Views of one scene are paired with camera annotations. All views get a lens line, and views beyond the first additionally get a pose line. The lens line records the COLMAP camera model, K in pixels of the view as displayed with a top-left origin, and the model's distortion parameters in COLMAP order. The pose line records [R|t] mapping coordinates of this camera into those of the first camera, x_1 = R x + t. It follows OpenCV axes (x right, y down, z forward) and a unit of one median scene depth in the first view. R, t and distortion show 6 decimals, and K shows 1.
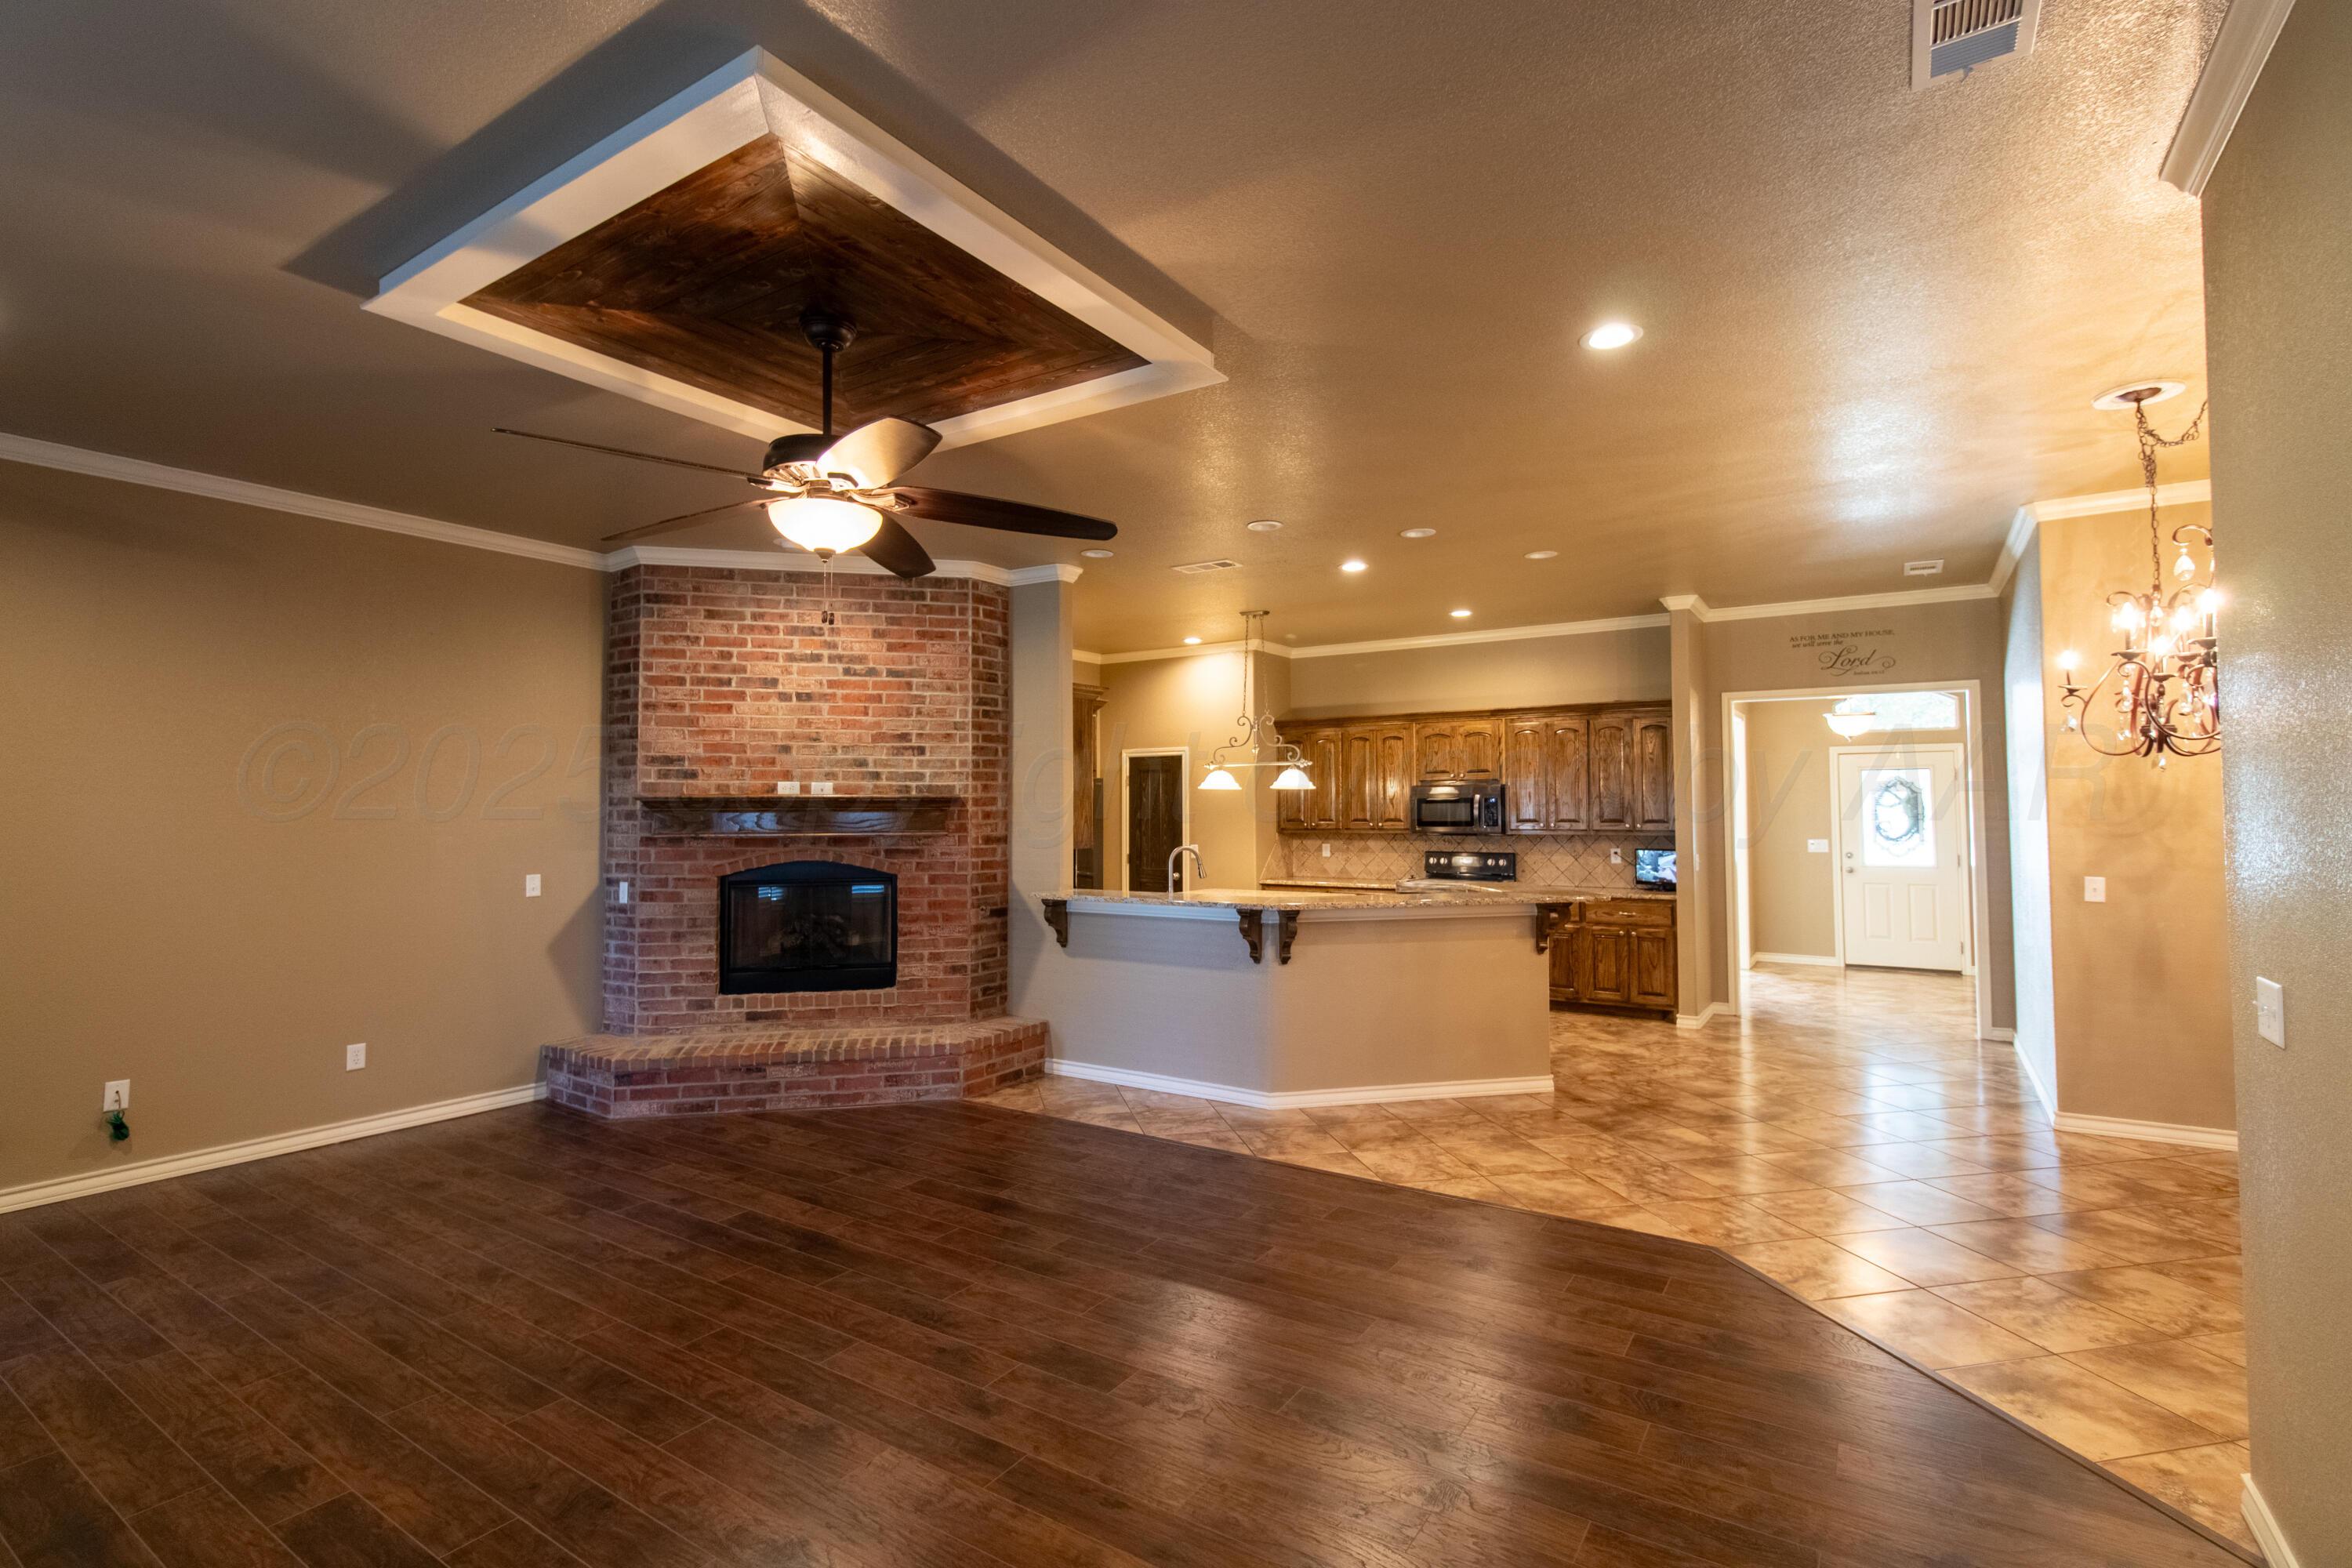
lens RADIAL K [[1098.2, 0, 1181.6], [0, 1098.2, 786.2], [0, 0, 1]] dist [0.001549, 0.001616]
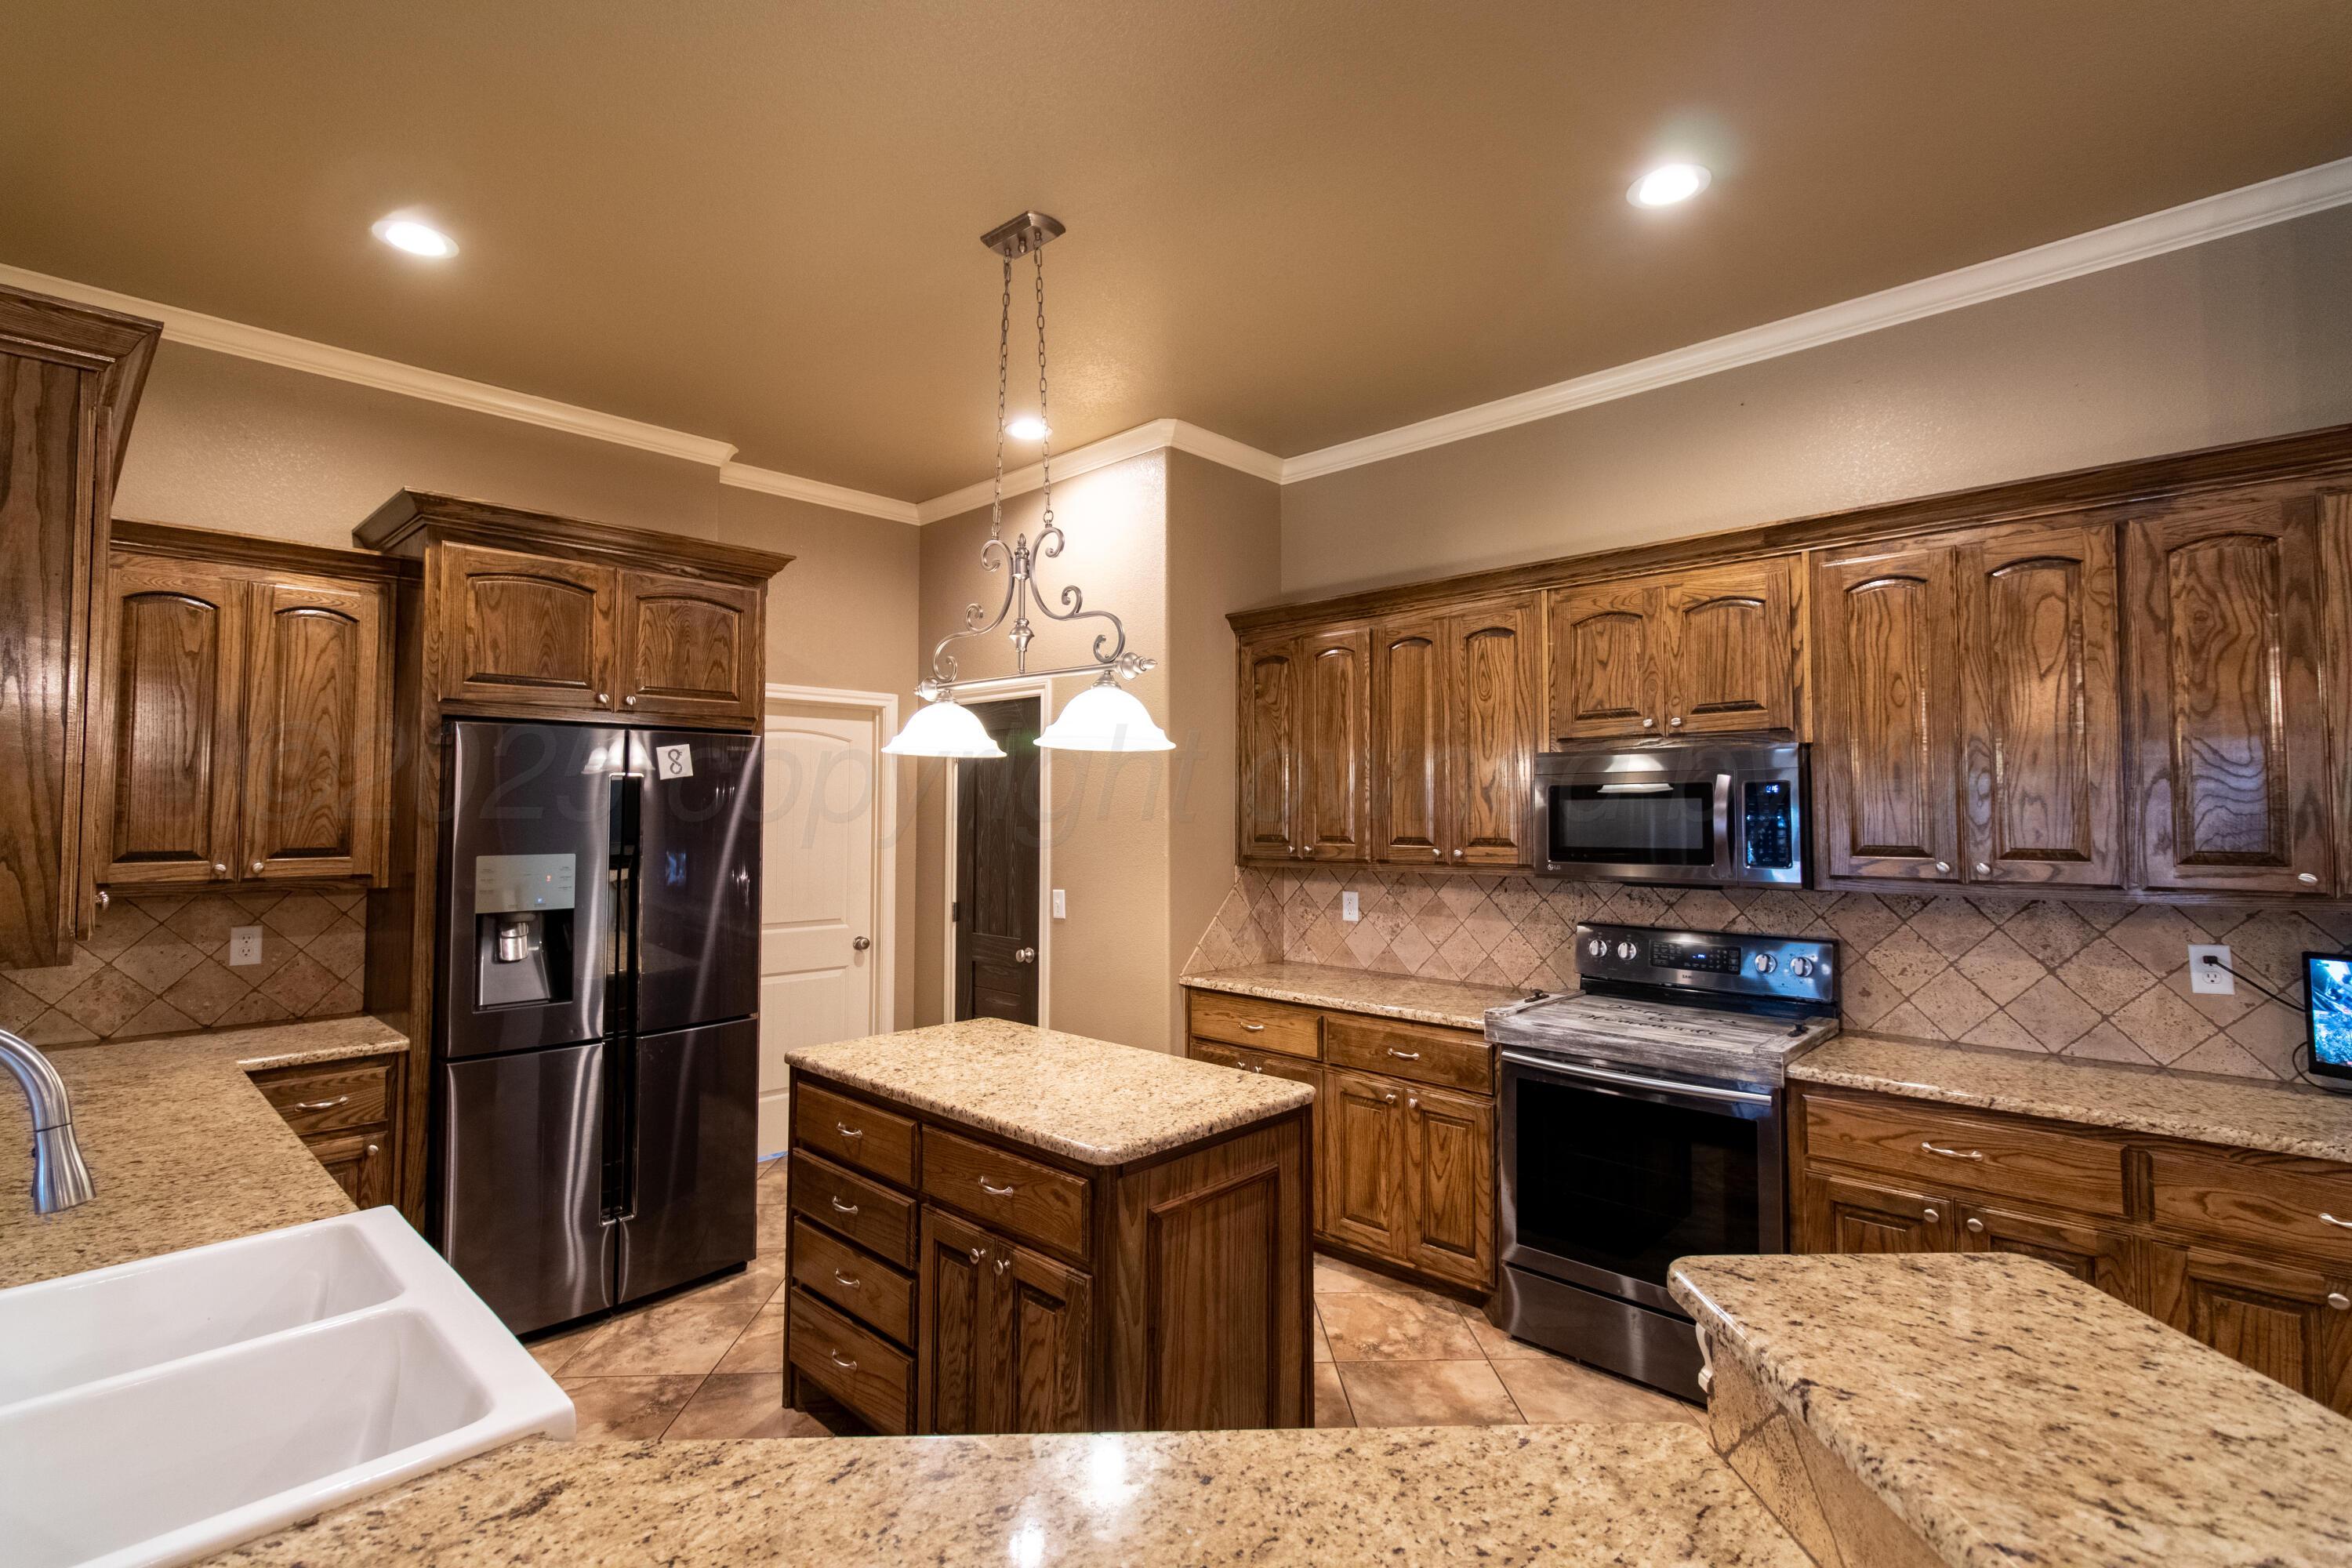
lens RADIAL K [[1098.2, 0, 1169.7], [0, 1098.2, 777.8], [0, 0, 1]] dist [0.001549, 0.001616]
pose [[0.979645, -0.001810, -0.200729, 0.168218], [-0.000062, 0.999957, -0.009319, 0.012436], [0.200737, 0.009141, 0.979602, 0.627571]]
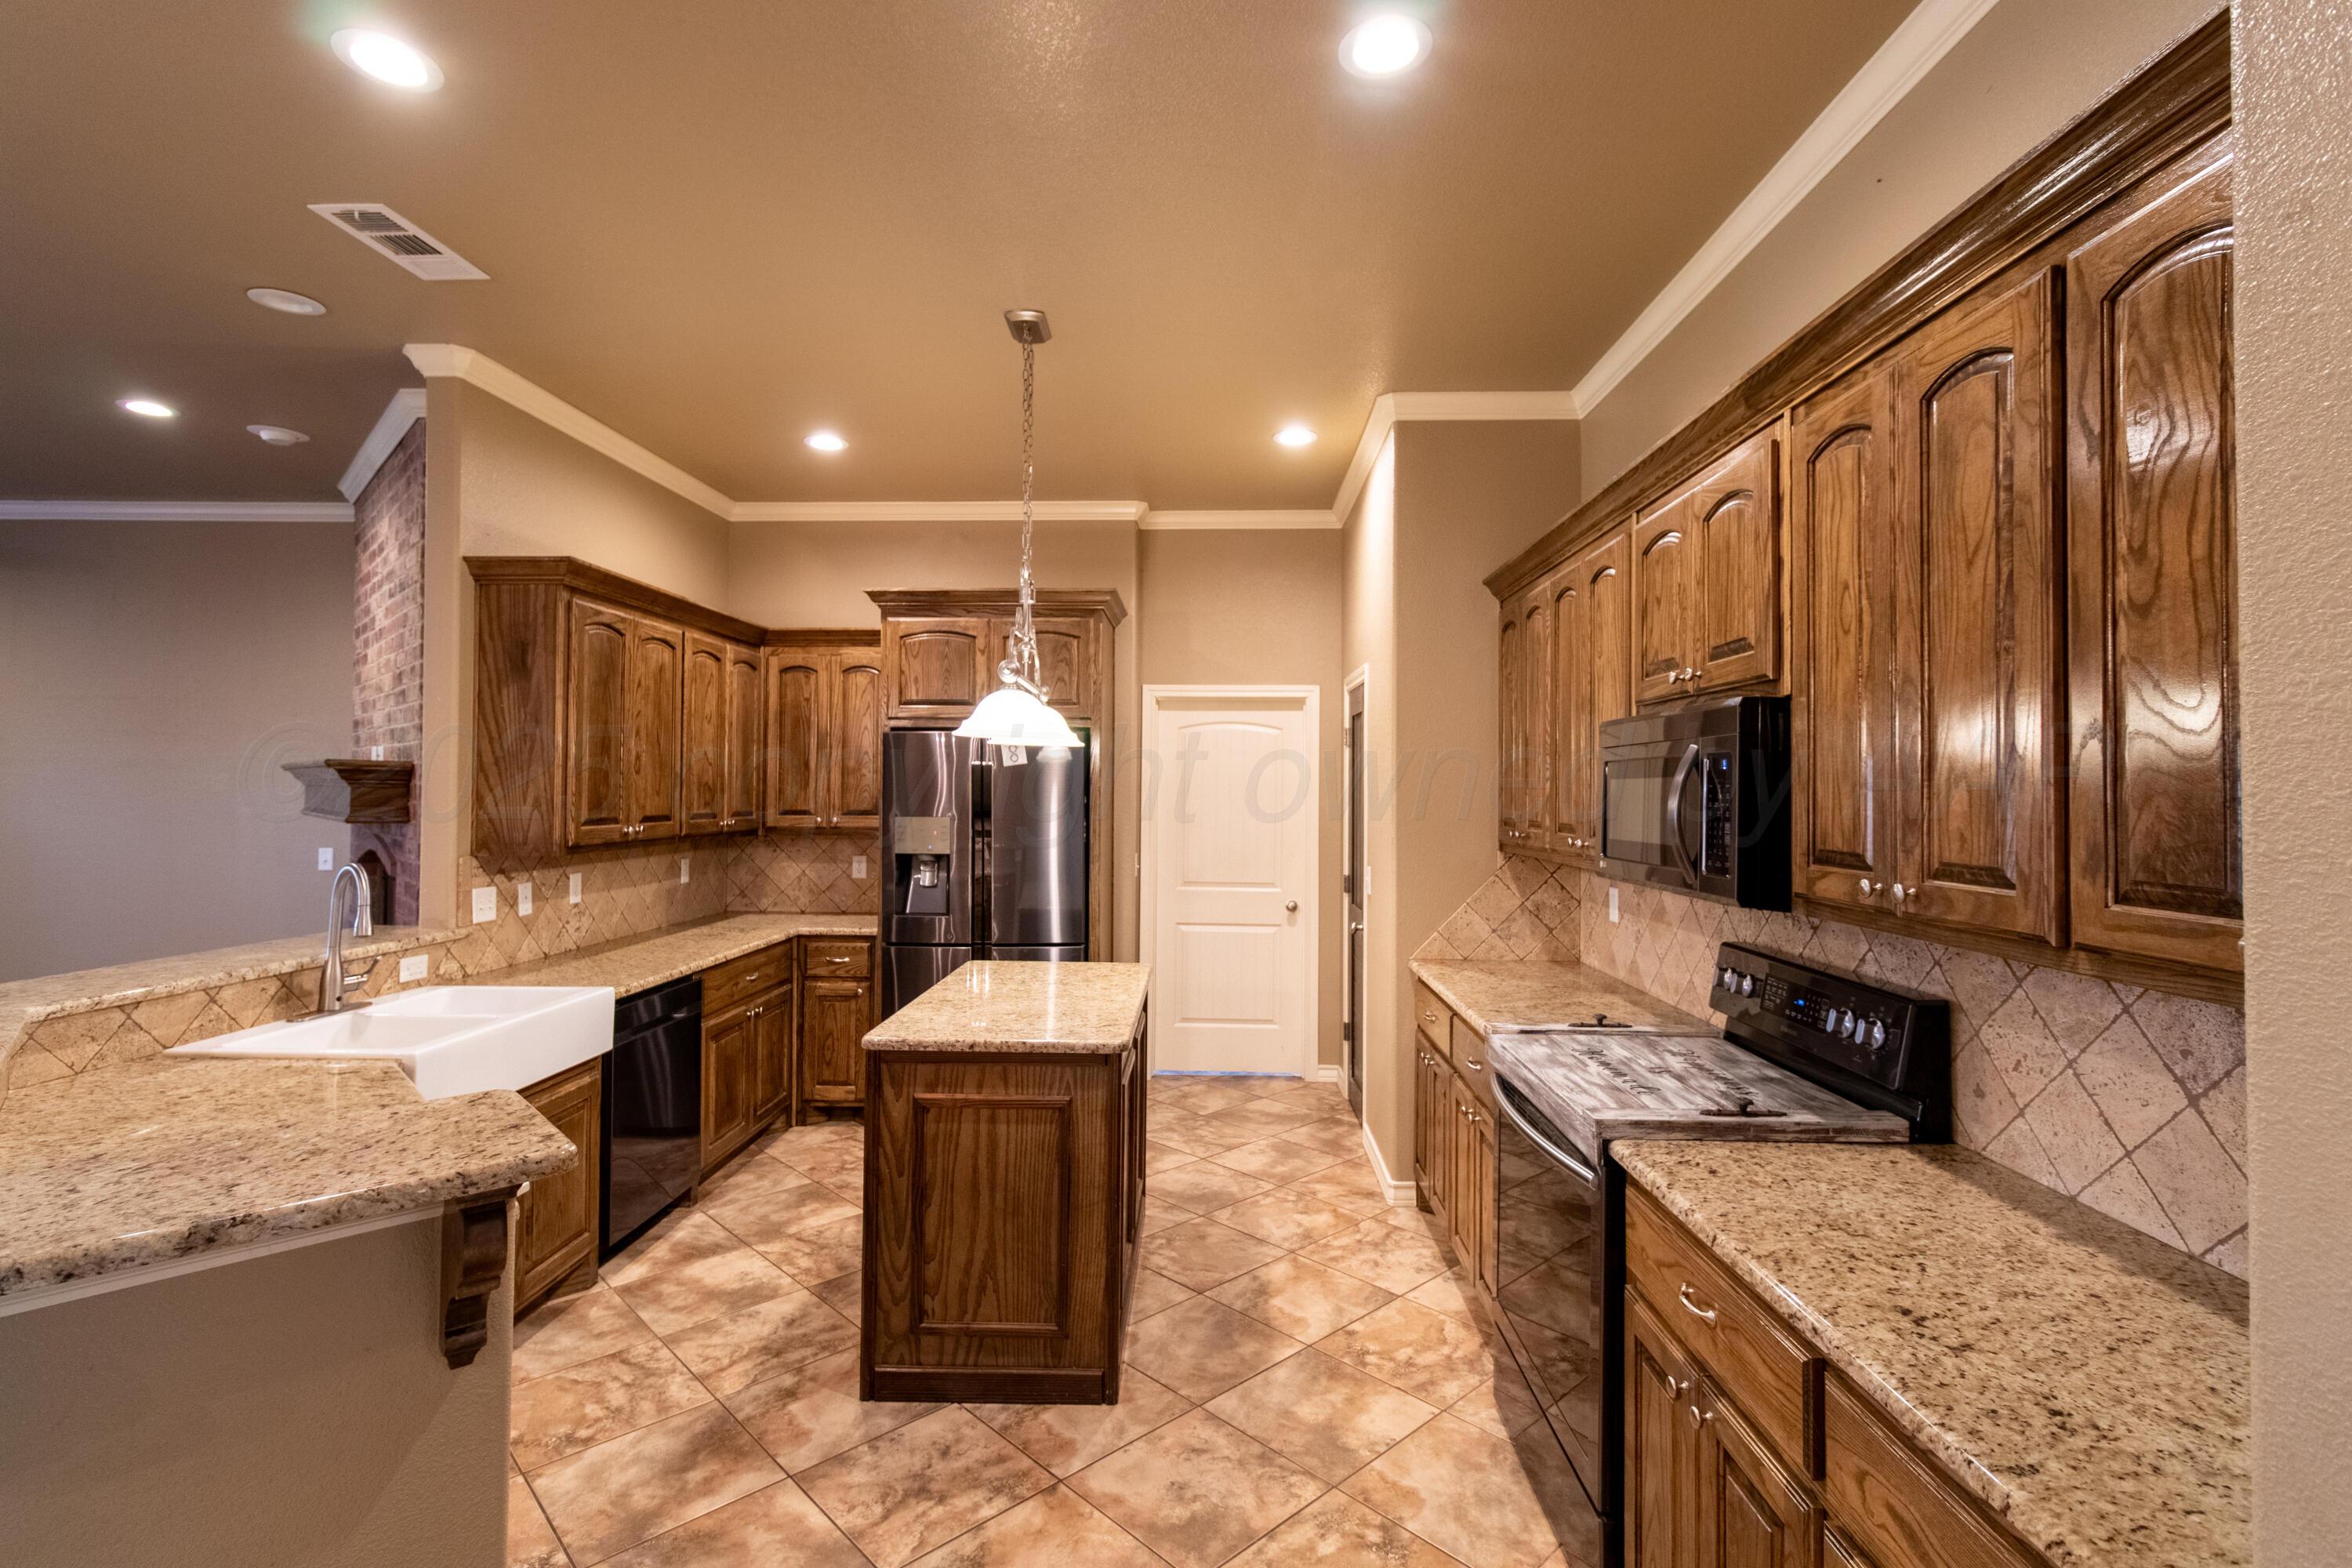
lens RADIAL K [[1093.7, 0, 1168.1], [0, 1093.7, 781.0], [0, 0, 1]] dist [0.010091, 0.000124]
pose [[0.497754, 0.001682, -0.867316, 0.430552], [0.010378, 0.999915, 0.007895, 0.013234], [0.867256, -0.012930, 0.497695, 0.774929]]
